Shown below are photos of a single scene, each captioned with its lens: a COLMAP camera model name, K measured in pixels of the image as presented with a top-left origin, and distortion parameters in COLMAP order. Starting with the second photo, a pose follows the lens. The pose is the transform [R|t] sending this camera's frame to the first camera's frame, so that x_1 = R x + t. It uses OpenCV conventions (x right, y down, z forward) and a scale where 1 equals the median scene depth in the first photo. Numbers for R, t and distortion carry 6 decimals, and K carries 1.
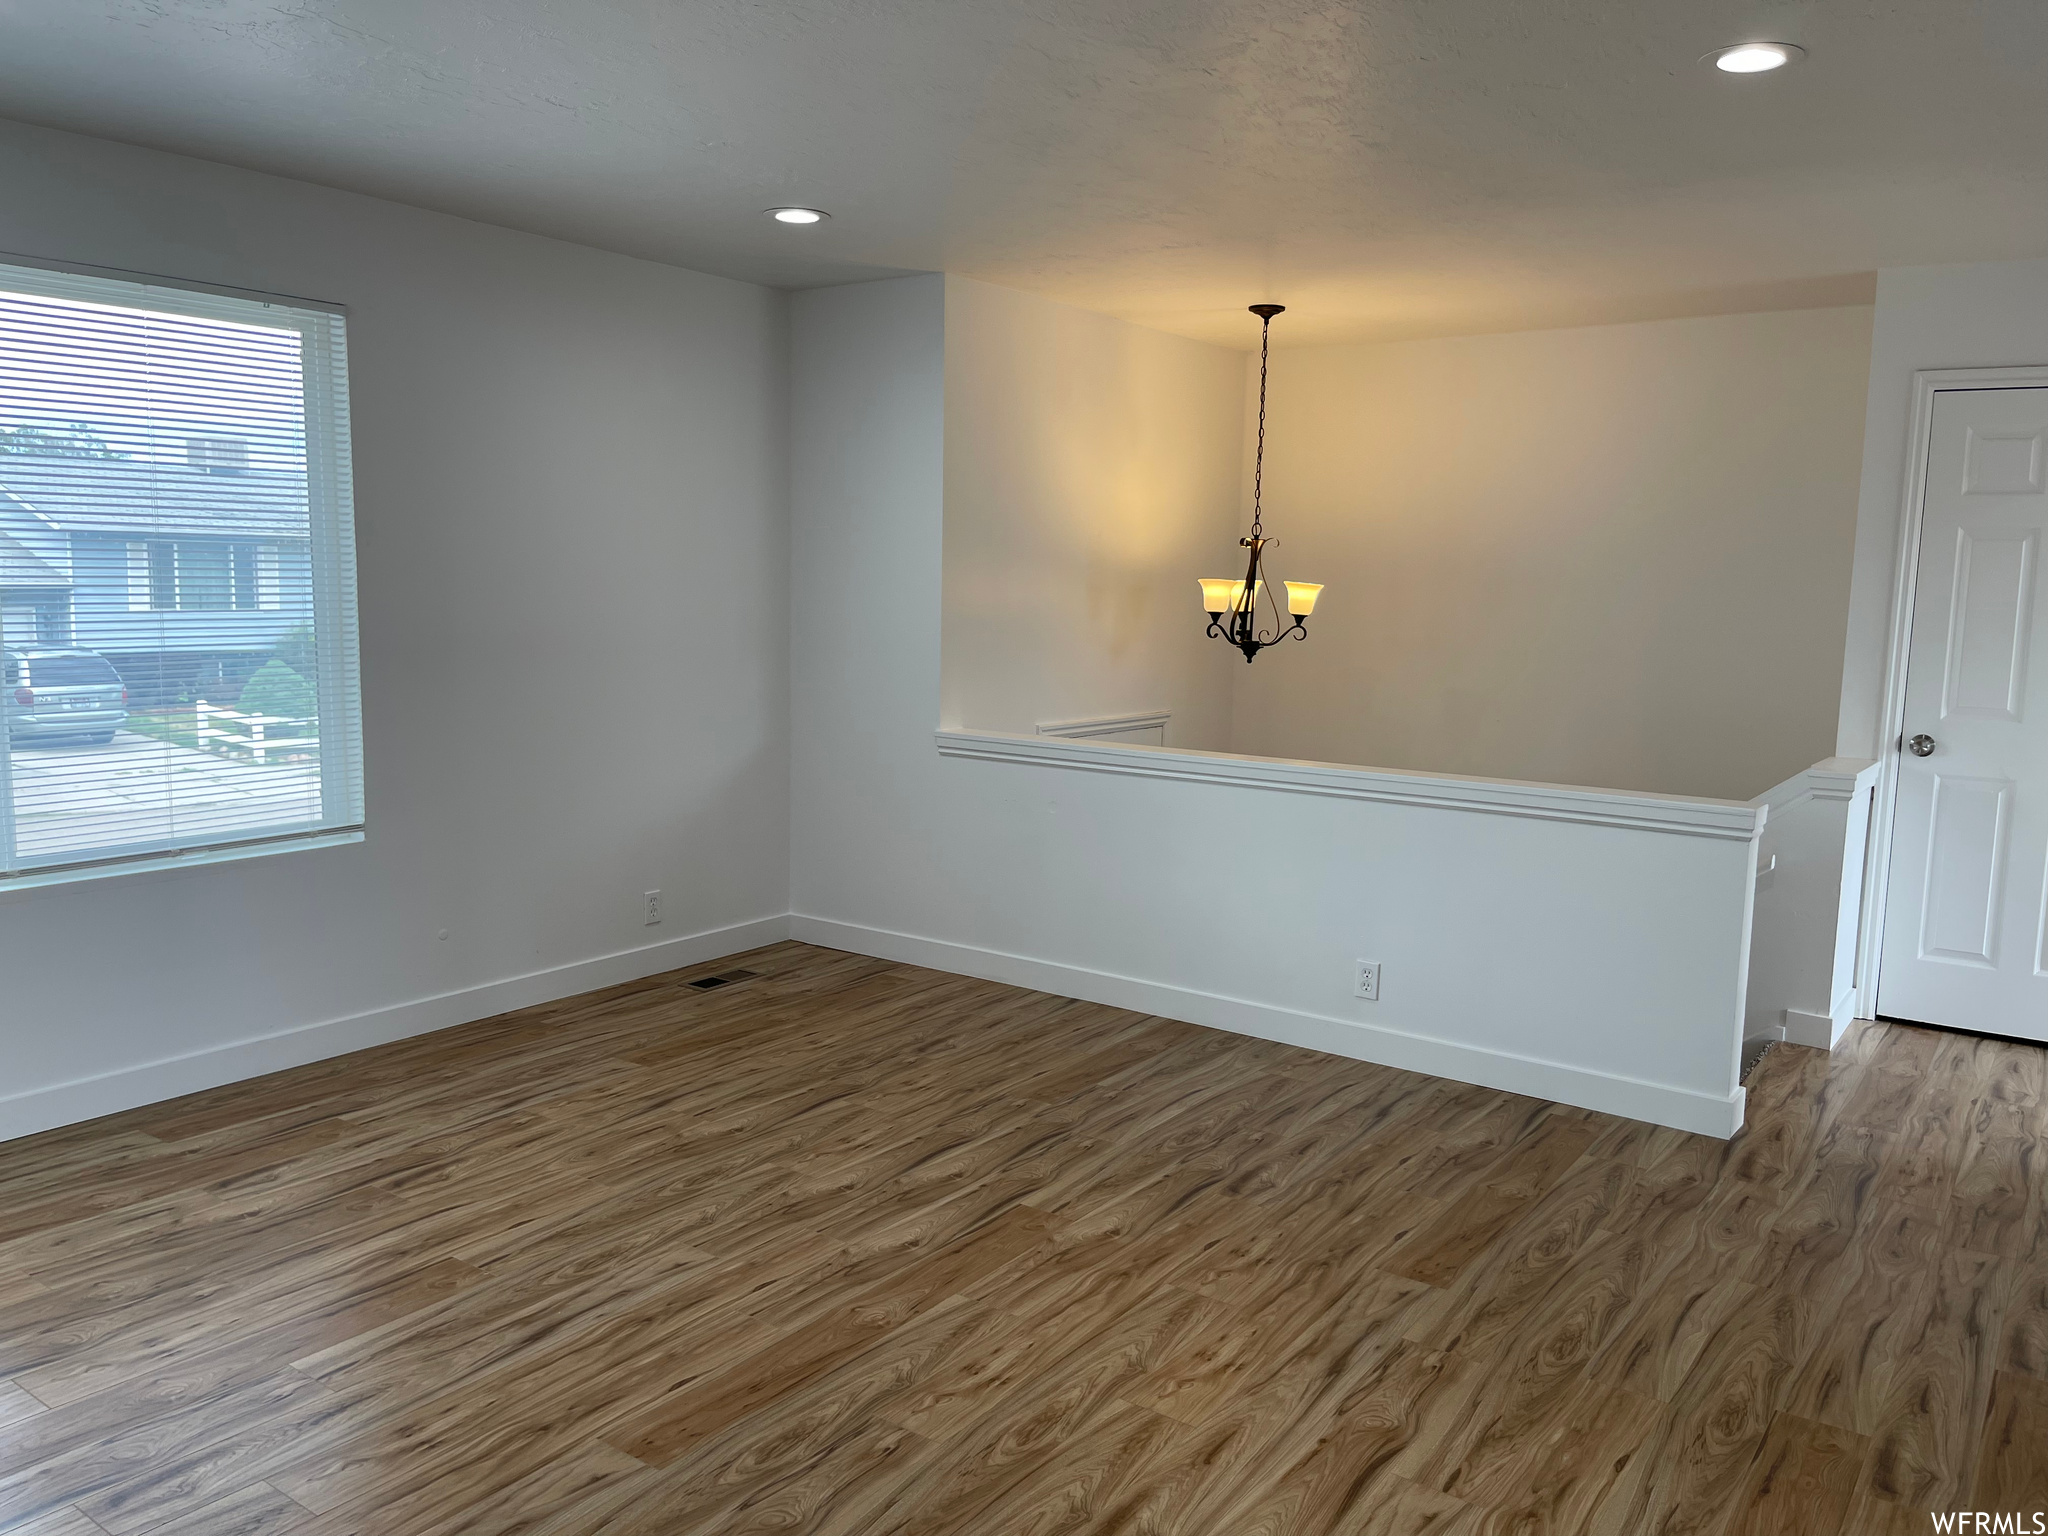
lens RADIAL K [[1545.5, 0, 1024.2], [0, 1545.5, 765.8], [0, 0, 1]] dist [0.054229, -0.033990]
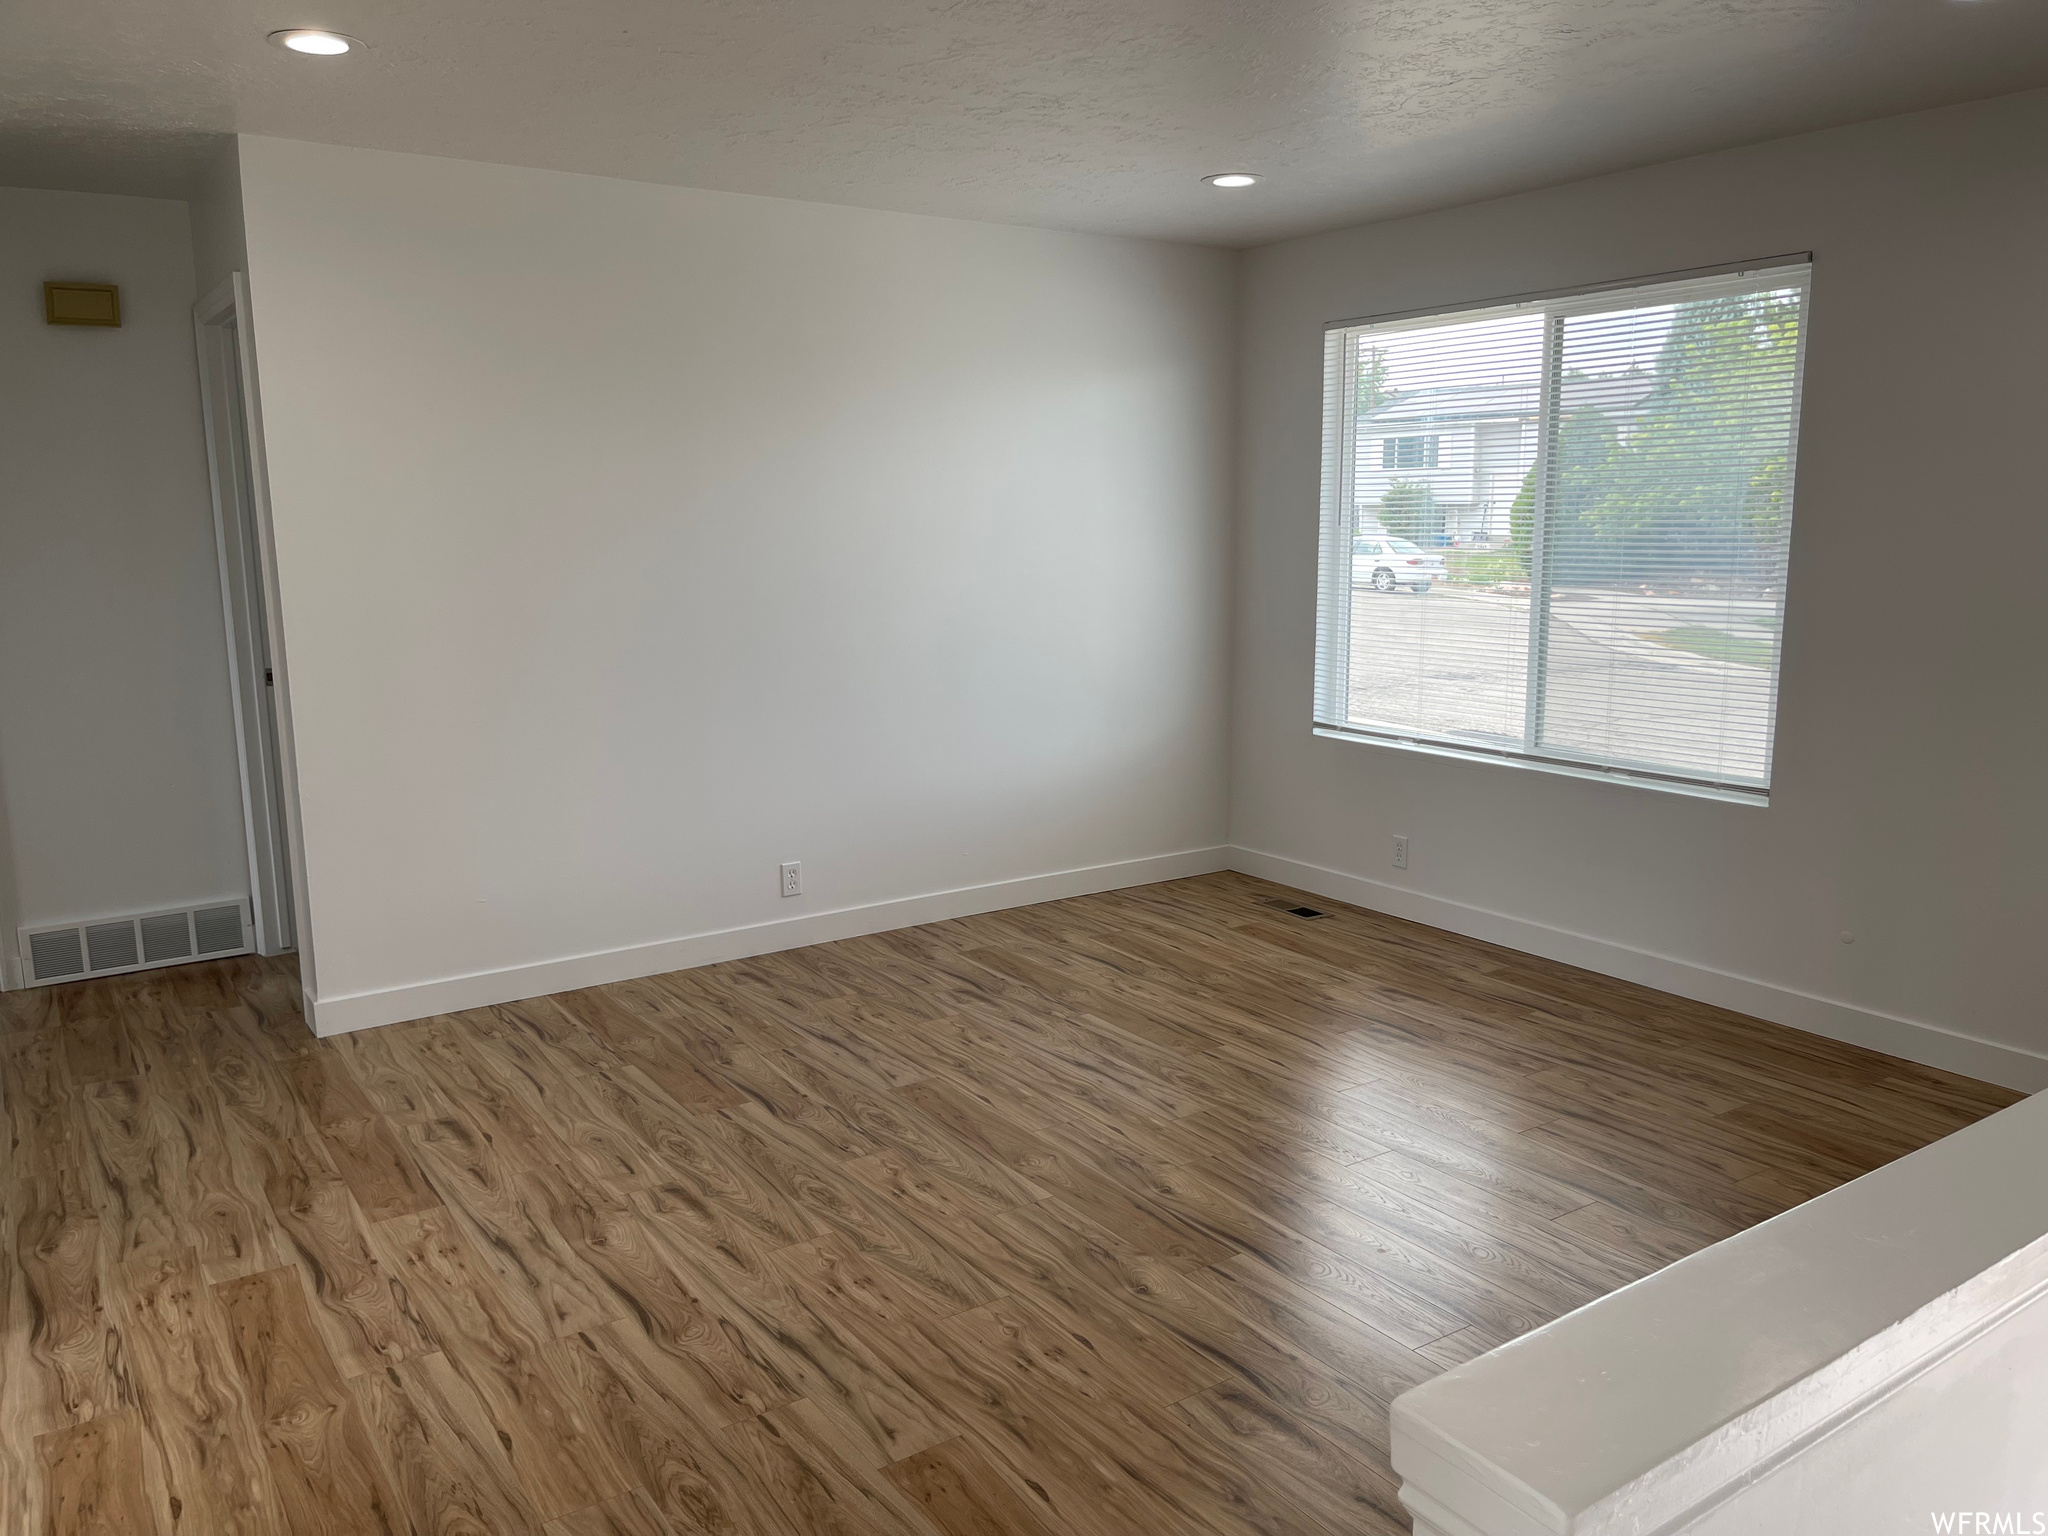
lens RADIAL K [[1545.5, 0, 1029.2], [0, 1545.5, 772.5], [0, 0, 1]] dist [0.054229, -0.033990]
pose [[-0.349871, 0.138749, -0.926466, 0.984807], [-0.115019, 0.975126, 0.189472, -0.160503], [0.929710, 0.172852, -0.325209, 1.372471]]
